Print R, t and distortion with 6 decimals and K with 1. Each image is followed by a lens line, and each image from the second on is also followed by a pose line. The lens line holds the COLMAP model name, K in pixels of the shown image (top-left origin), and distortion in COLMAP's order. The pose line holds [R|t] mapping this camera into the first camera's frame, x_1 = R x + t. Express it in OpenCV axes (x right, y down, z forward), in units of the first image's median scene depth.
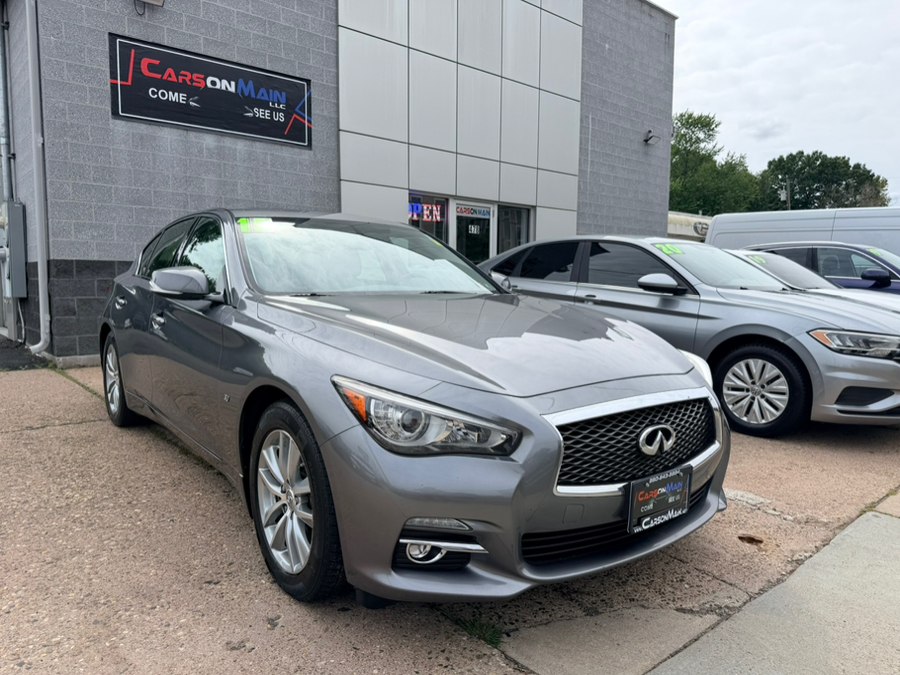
lens RADIAL K [[631.2, 0, 455.1], [0, 631.2, 341.0], [0, 0, 1]] dist [-0.006153, 0.005747]
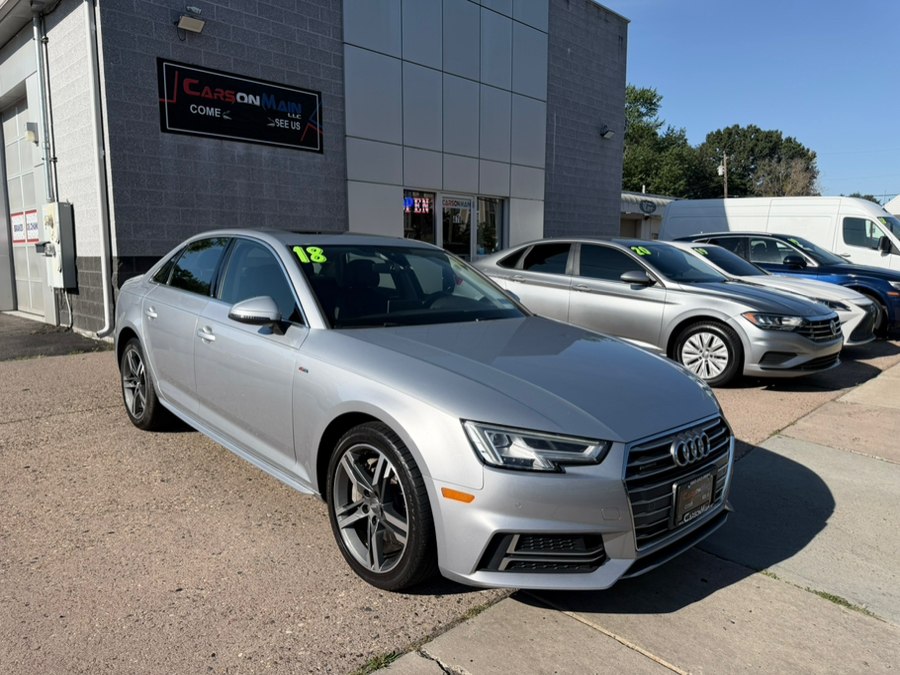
lens RADIAL K [[634.5, 0, 450.0], [0, 634.5, 336.5], [0, 0, 1]] dist [0.005192, 0.001578]
pose [[0.996770, -0.017167, 0.078456, -0.096619], [0.013977, 0.999060, 0.041034, -0.017306], [-0.079087, -0.039805, 0.996073, -0.180498]]
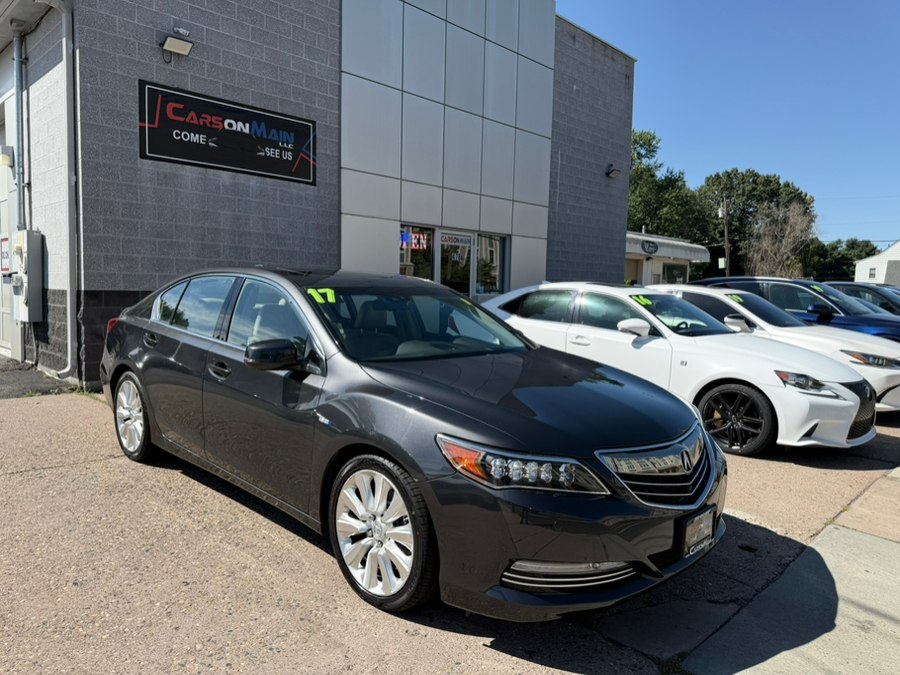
lens RADIAL K [[632.1, 0, 446.0], [0, 632.1, 334.4], [0, 0, 1]] dist [0.009377, -0.002277]
pose [[0.996986, 0.009805, 0.076965, -0.088304], [-0.008596, 0.999835, -0.016026, -0.034806], [-0.077110, 0.015316, 0.996905, -0.092625]]
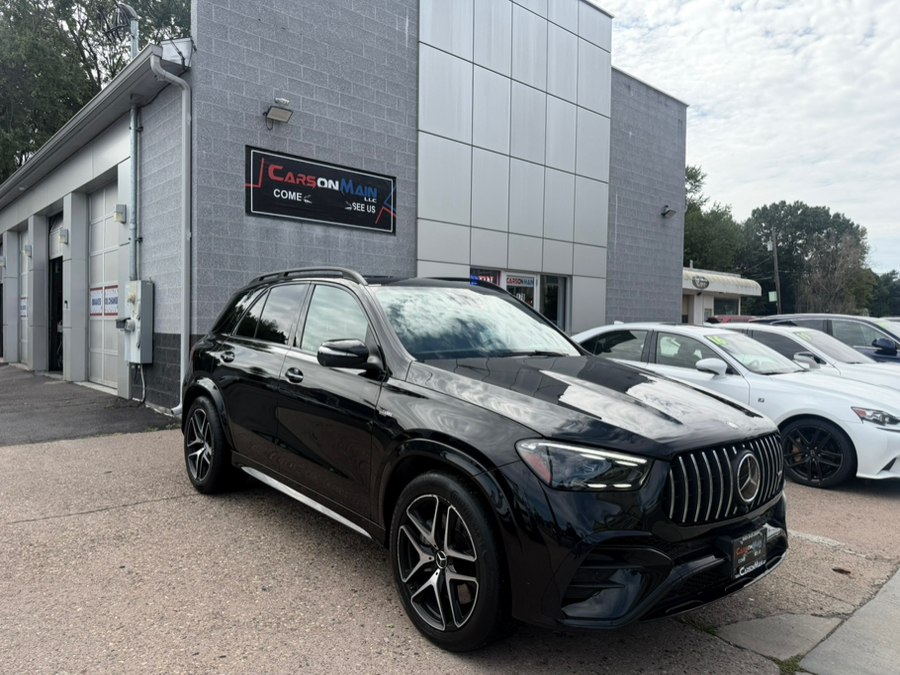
lens RADIAL K [[625.8, 0, 450.7], [0, 625.8, 340.2], [0, 0, 1]] dist [0.073209, -0.092463]
pose [[0.999795, 0.005490, 0.019493, -0.150736], [-0.004269, 0.998058, -0.062145, -0.038898], [-0.019797, 0.062049, 0.997877, -0.152805]]
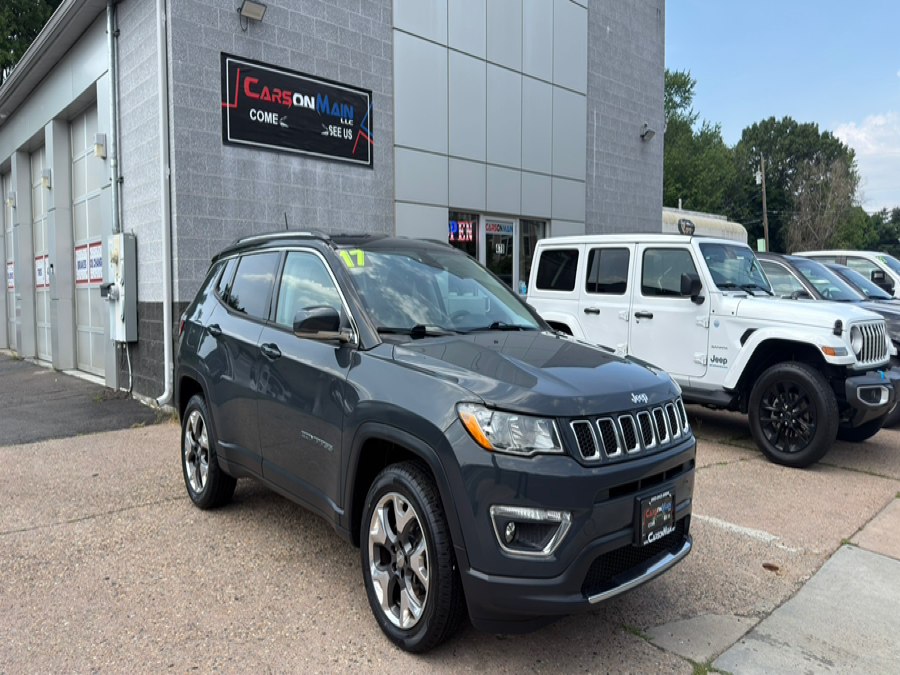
lens RADIAL K [[1045.8, 0, 447.9], [0, 1045.8, 338.3], [0, 0, 1]] dist [0.203927, -0.560742]
pose [[0.961699, -0.022606, 0.273174, -0.550136], [0.033124, 0.998874, -0.033954, -0.010741], [-0.272099, 0.041702, 0.961365, -0.455878]]
